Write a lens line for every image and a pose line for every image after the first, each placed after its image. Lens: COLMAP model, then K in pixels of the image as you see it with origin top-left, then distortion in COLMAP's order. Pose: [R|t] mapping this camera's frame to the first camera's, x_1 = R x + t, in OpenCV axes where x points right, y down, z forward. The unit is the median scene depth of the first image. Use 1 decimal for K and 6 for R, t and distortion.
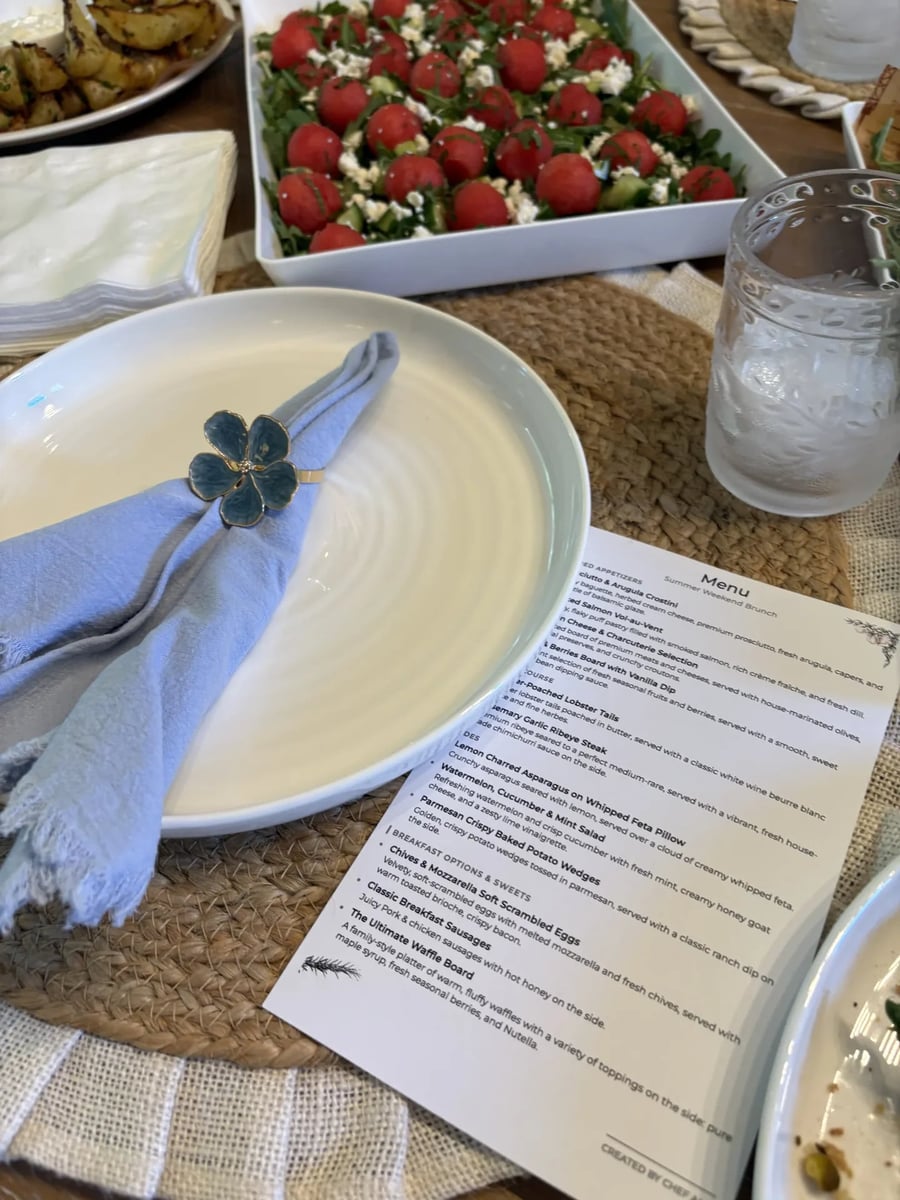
lens RADIAL K [[925.5, 0, 448.3], [0, 925.5, 604.0], [0, 0, 1]] dist [0.023714, -0.046366]
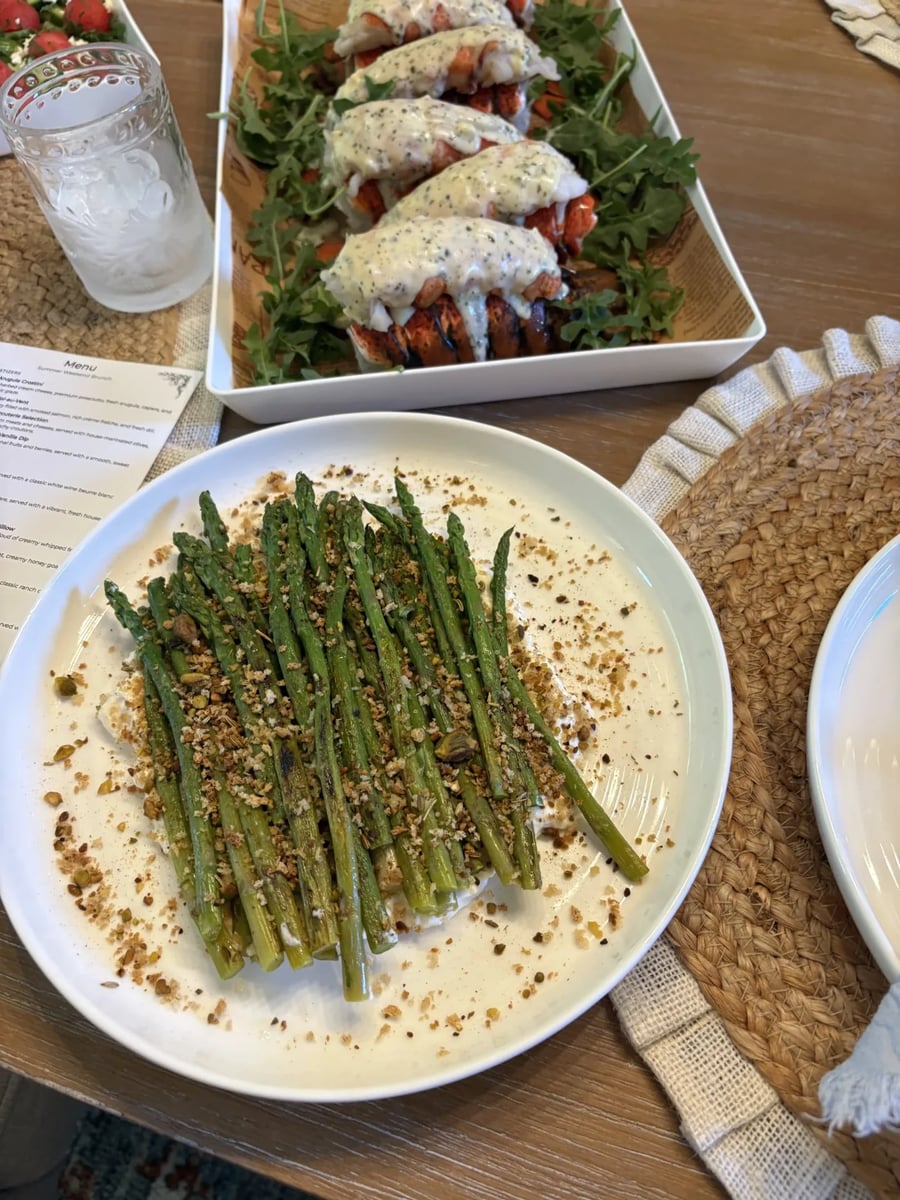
lens RADIAL K [[925.5, 0, 453.8], [0, 925.5, 598.0], [0, 0, 1]] dist [0.023714, -0.046366]
pose [[0.969749, -0.185893, 0.158210, 0.541888], [0.174076, 0.981000, 0.085648, 0.289189], [-0.171125, -0.055516, 0.983684, -0.449120]]
